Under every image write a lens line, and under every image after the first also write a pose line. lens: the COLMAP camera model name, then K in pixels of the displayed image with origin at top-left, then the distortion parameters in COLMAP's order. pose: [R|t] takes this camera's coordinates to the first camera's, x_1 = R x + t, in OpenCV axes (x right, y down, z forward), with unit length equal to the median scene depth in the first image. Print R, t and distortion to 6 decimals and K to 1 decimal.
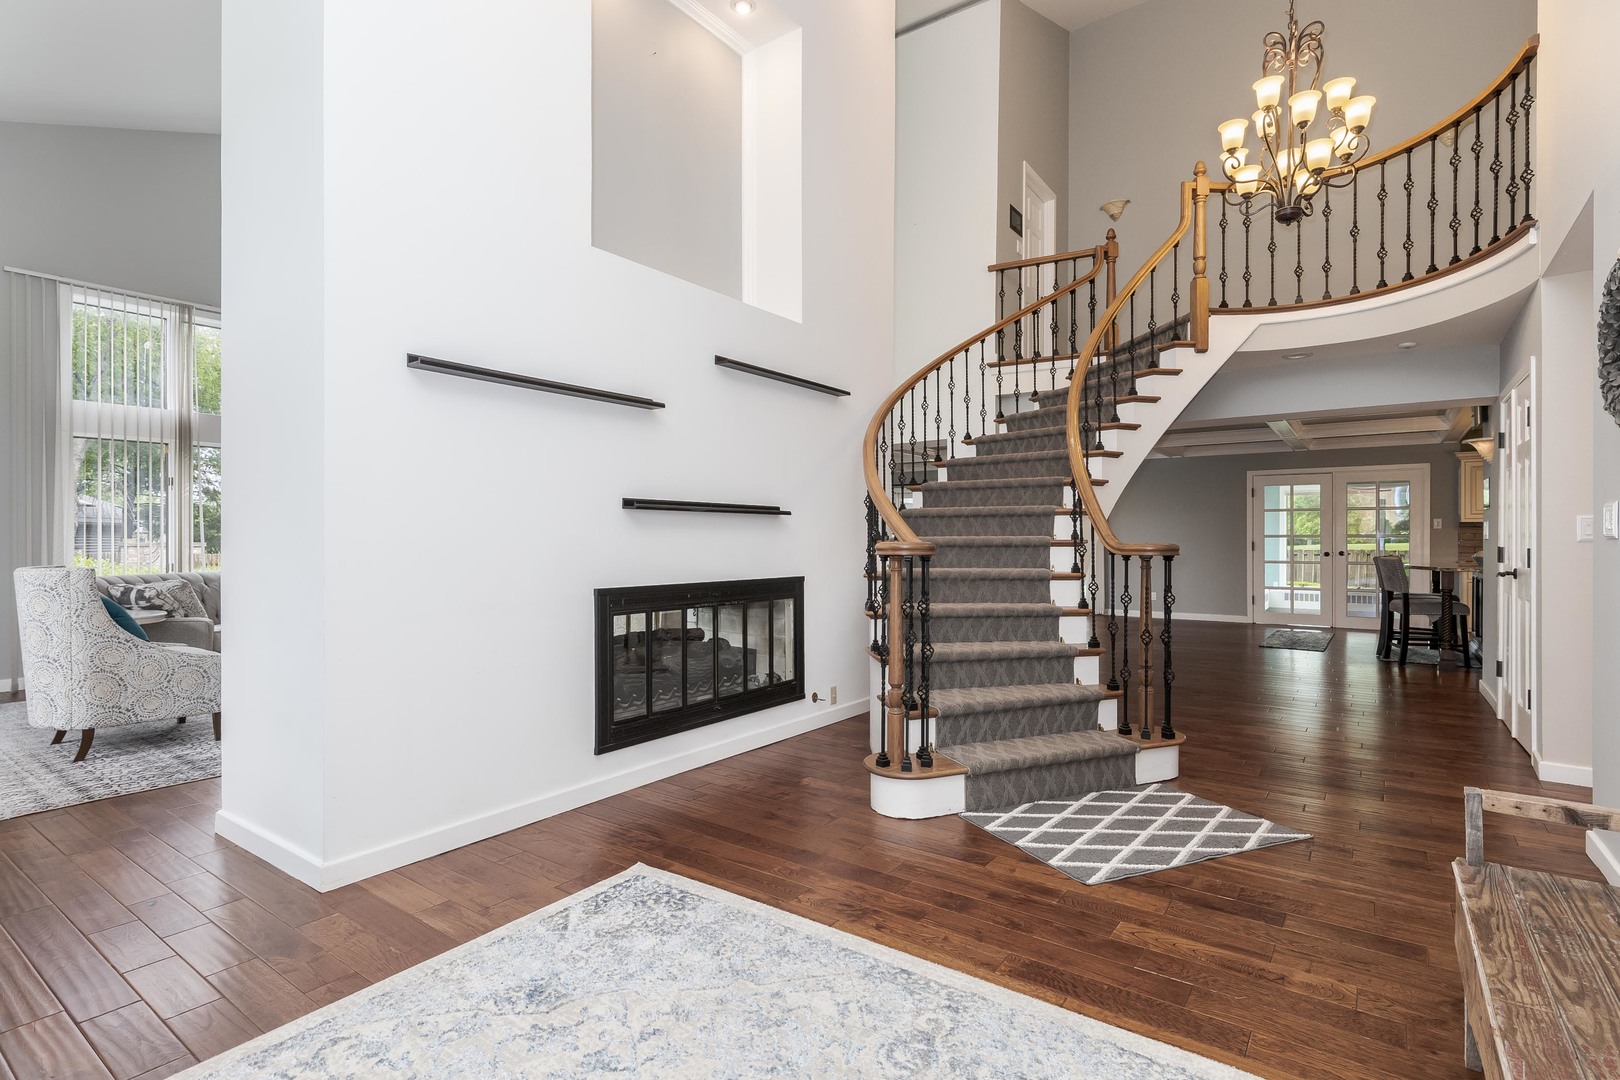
lens RADIAL K [[798.5, 0, 799.0], [0, 798.5, 542.2], [0, 0, 1]] dist [0.002114, -0.000954]
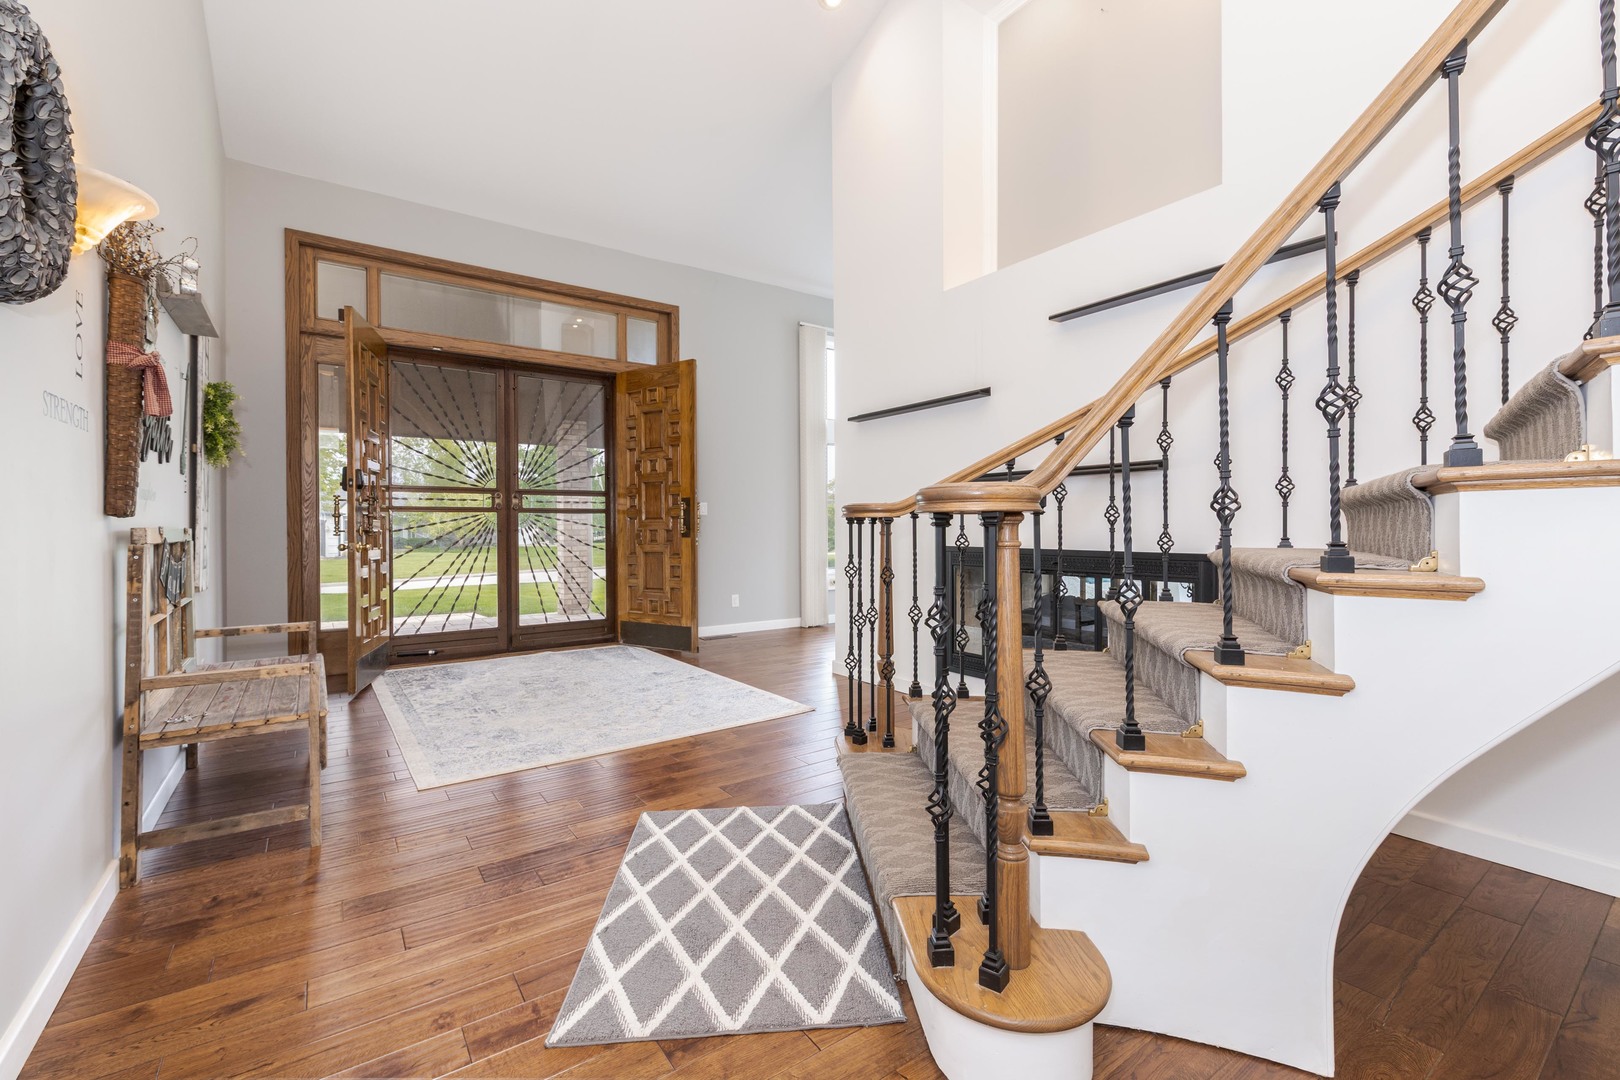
lens RADIAL K [[701.1, 0, 838.6], [0, 701.1, 518.4], [0, 0, 1]] dist [0.002448, -0.001055]
pose [[-0.291353, -0.009876, -0.956565, 0.902046], [-0.013527, 0.999889, -0.006203, 0.024064], [0.956520, 0.011132, -0.291454, 1.150718]]
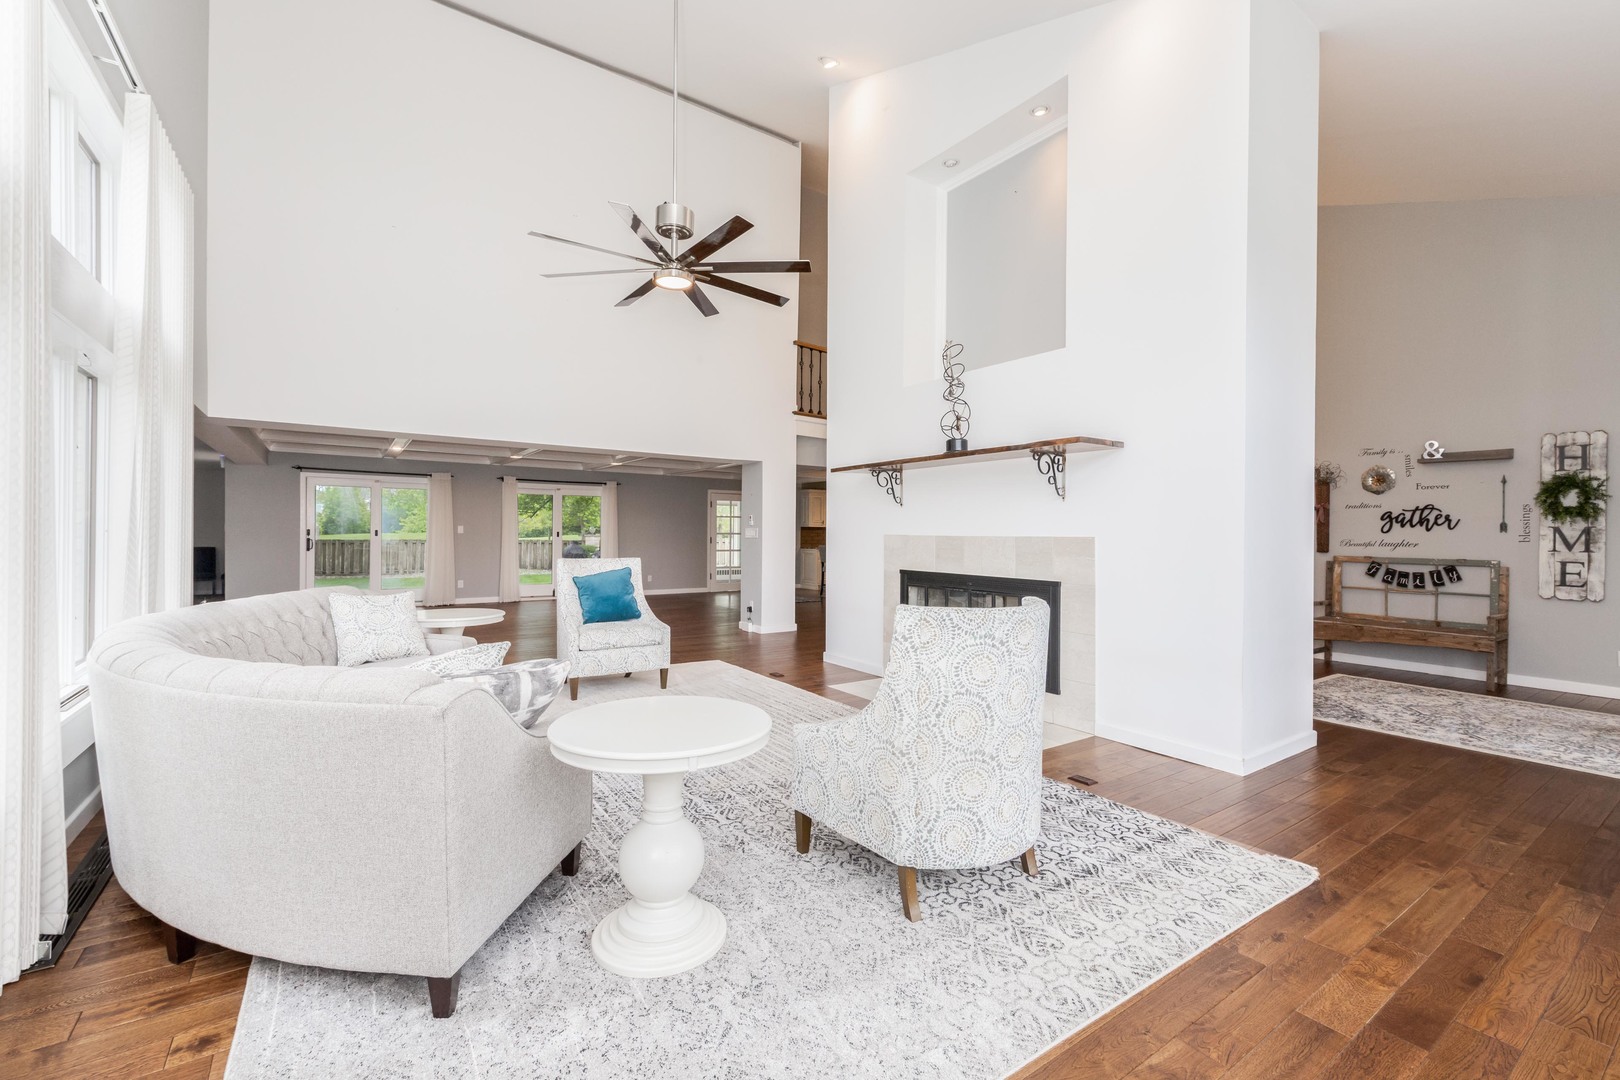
lens RADIAL K [[701.1, 0, 824.7], [0, 701.1, 536.9], [0, 0, 1]] dist [0.002448, -0.001055]
pose [[0.308611, -0.004165, 0.951179, -1.821252], [-0.004449, 0.999973, 0.005822, -0.030007], [-0.951178, -0.006029, 0.308584, 1.168626]]
